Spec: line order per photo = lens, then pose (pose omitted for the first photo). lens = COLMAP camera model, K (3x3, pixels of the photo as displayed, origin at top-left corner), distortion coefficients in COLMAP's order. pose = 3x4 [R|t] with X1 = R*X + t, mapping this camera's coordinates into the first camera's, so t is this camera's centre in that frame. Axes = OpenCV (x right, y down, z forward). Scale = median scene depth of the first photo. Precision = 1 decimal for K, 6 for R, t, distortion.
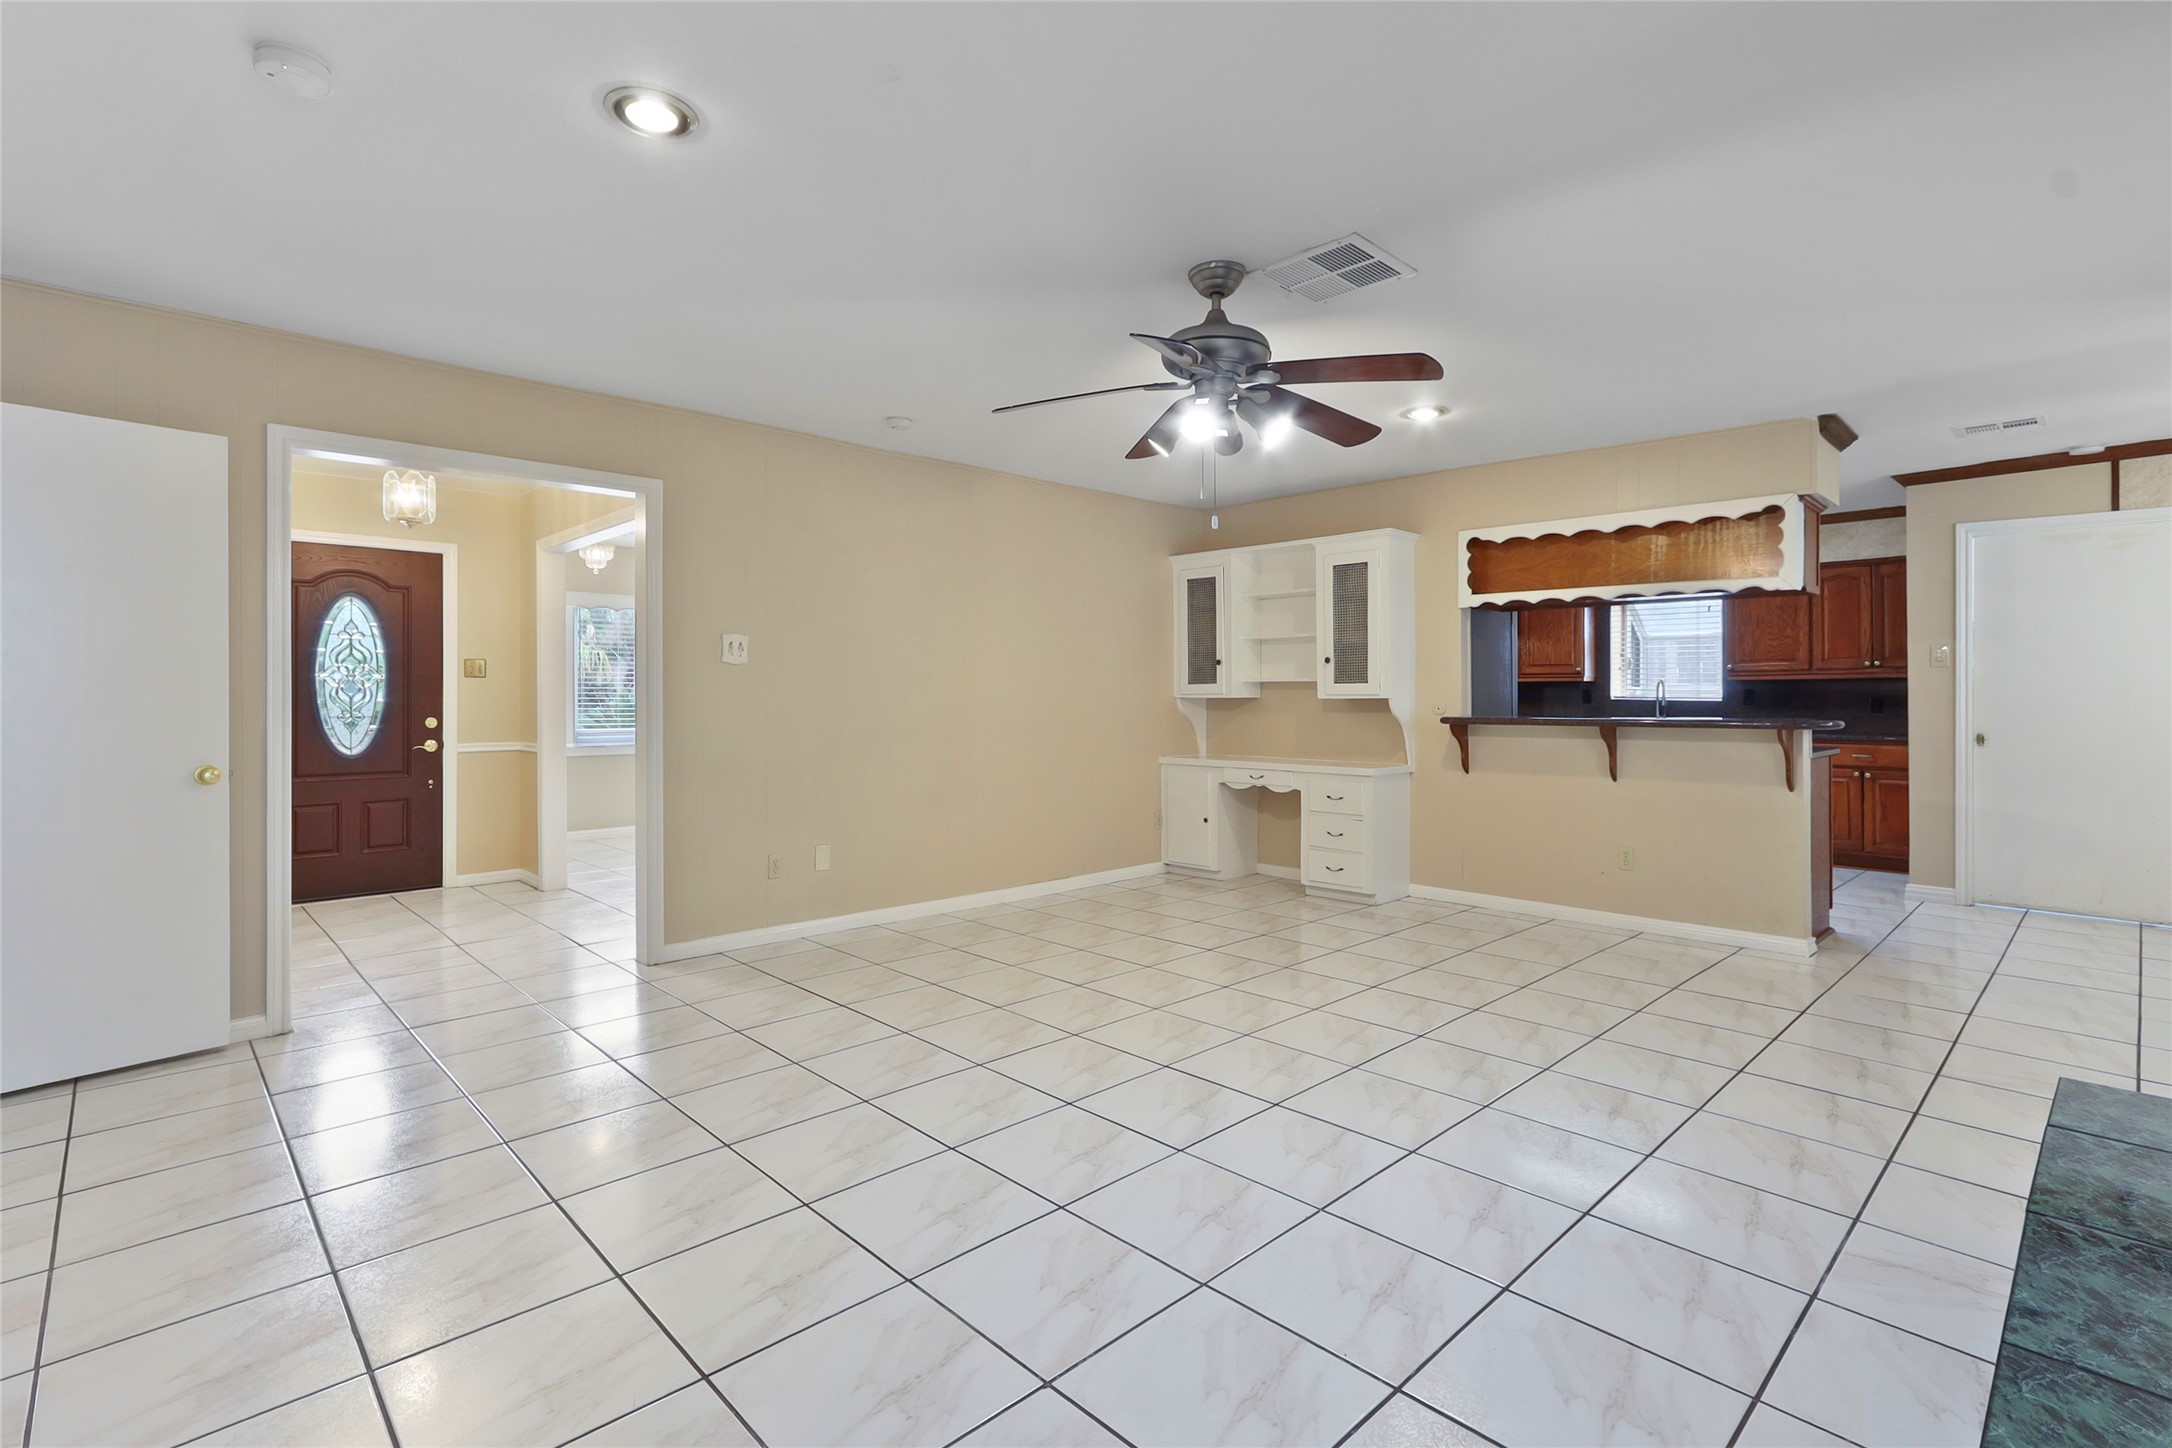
lens RADIAL K [[1018.6, 0, 1101.6], [0, 1018.6, 703.7], [0, 0, 1]] dist [0.002134, 0.001322]
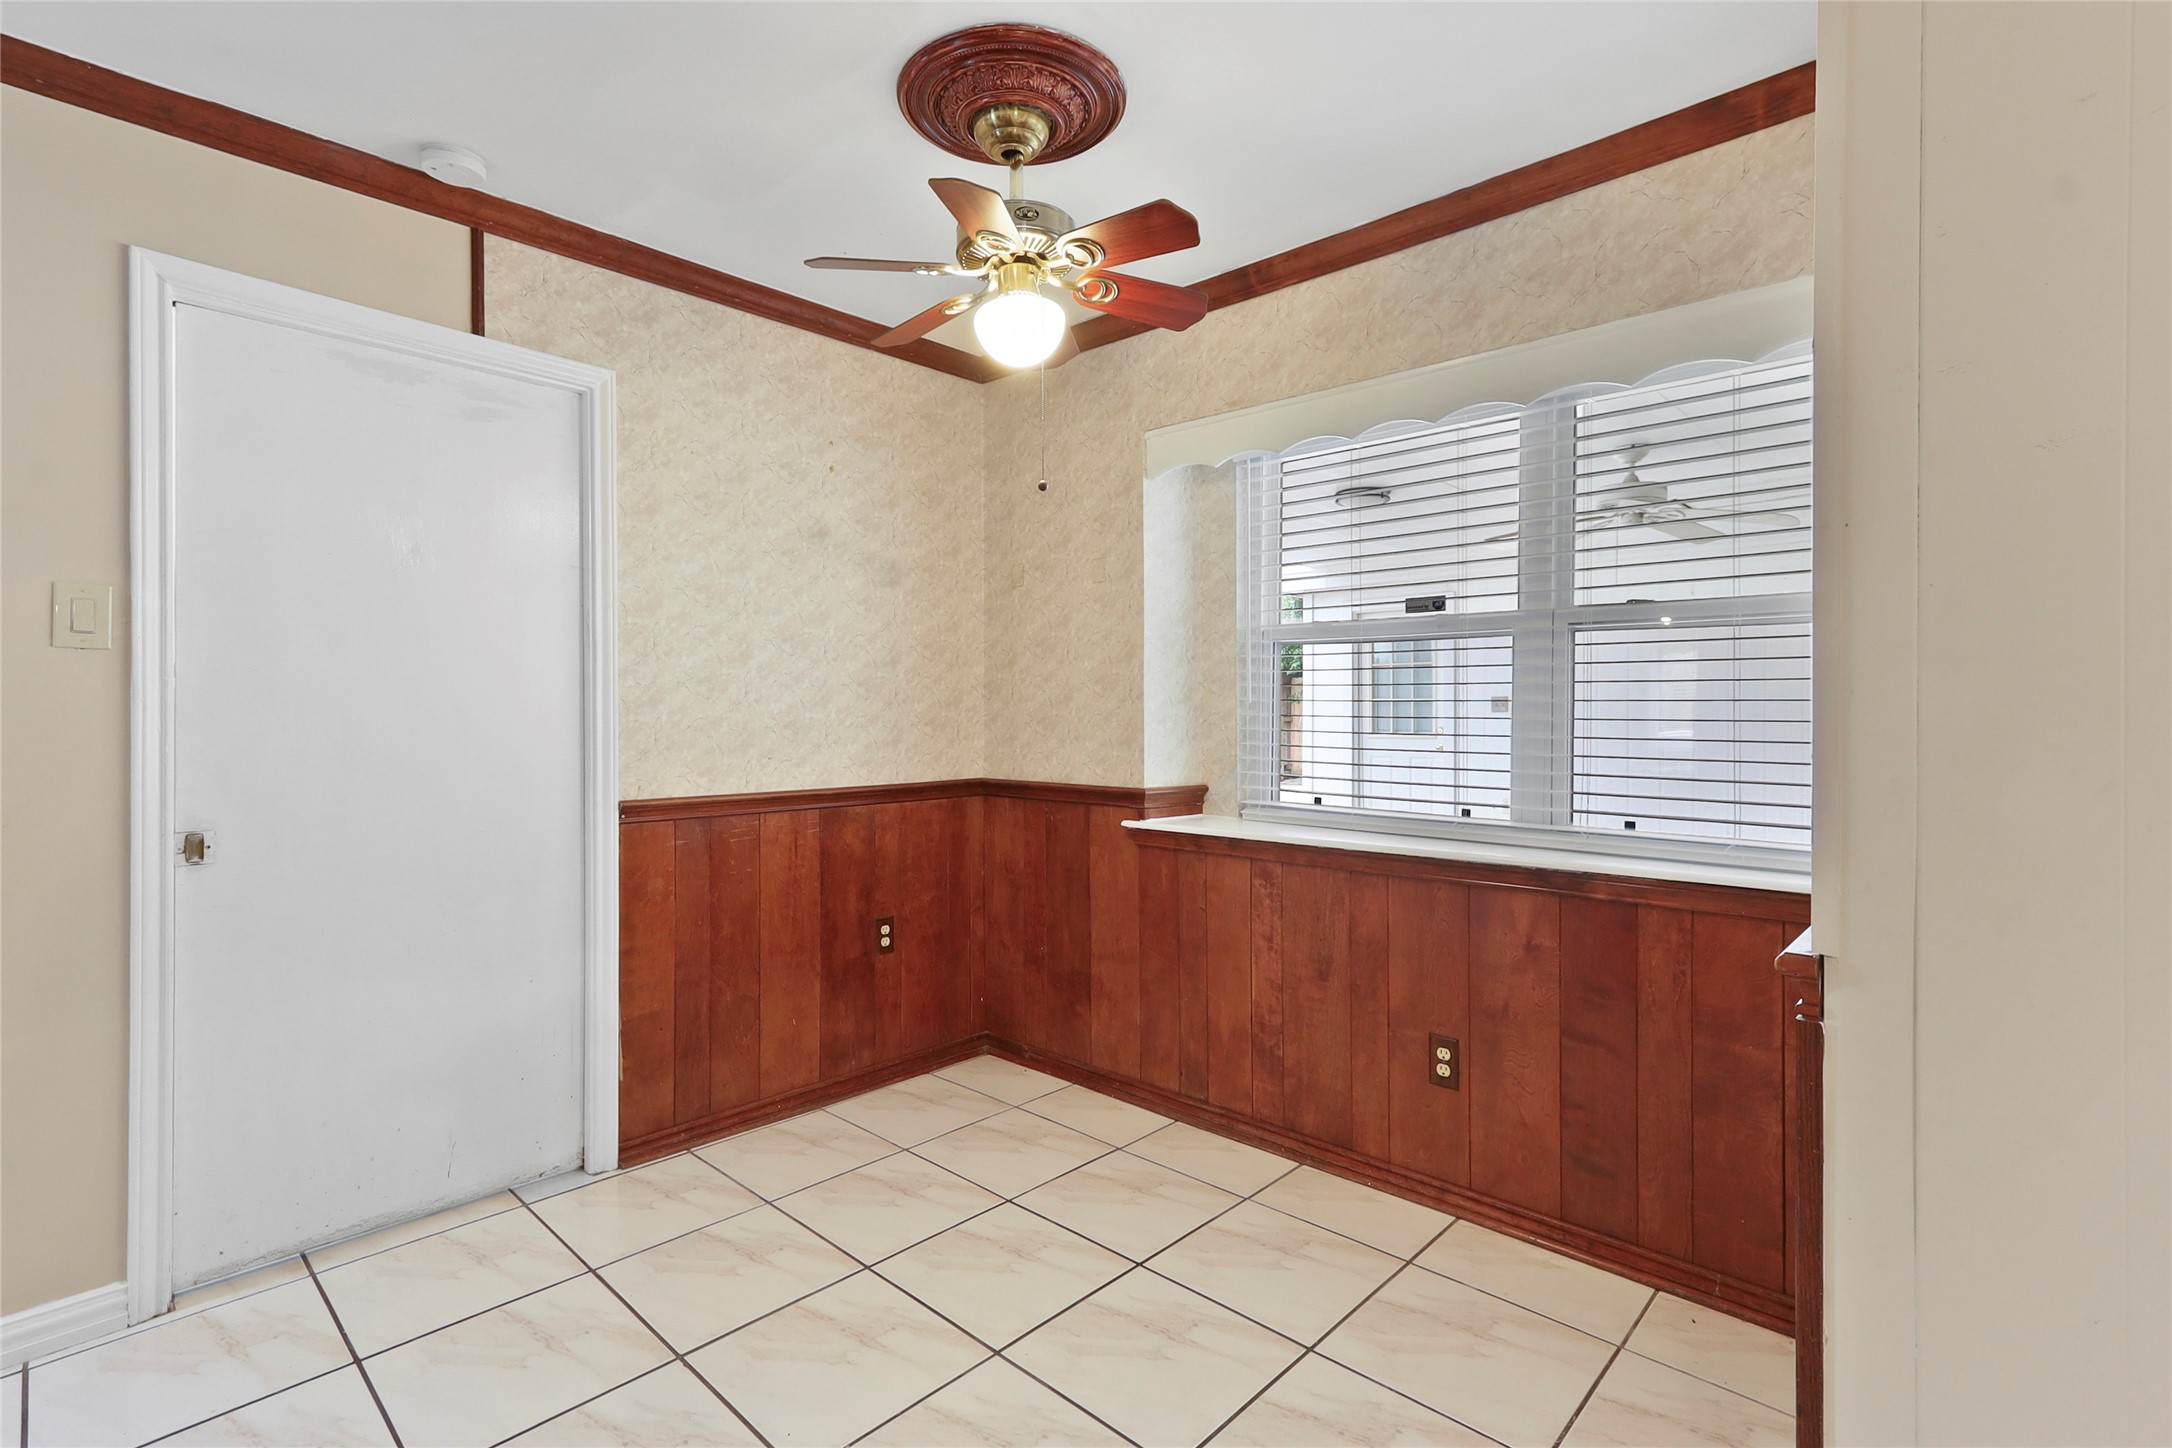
lens RADIAL K [[1018.6, 0, 1089.6], [0, 1018.6, 713.6], [0, 0, 1]] dist [0.002134, 0.001322]
pose [[-0.036776, 0.002685, 0.999320, 0.074626], [0.008780, 0.999959, -0.002364, -0.001554], [-0.999285, 0.008687, -0.036798, 0.107670]]
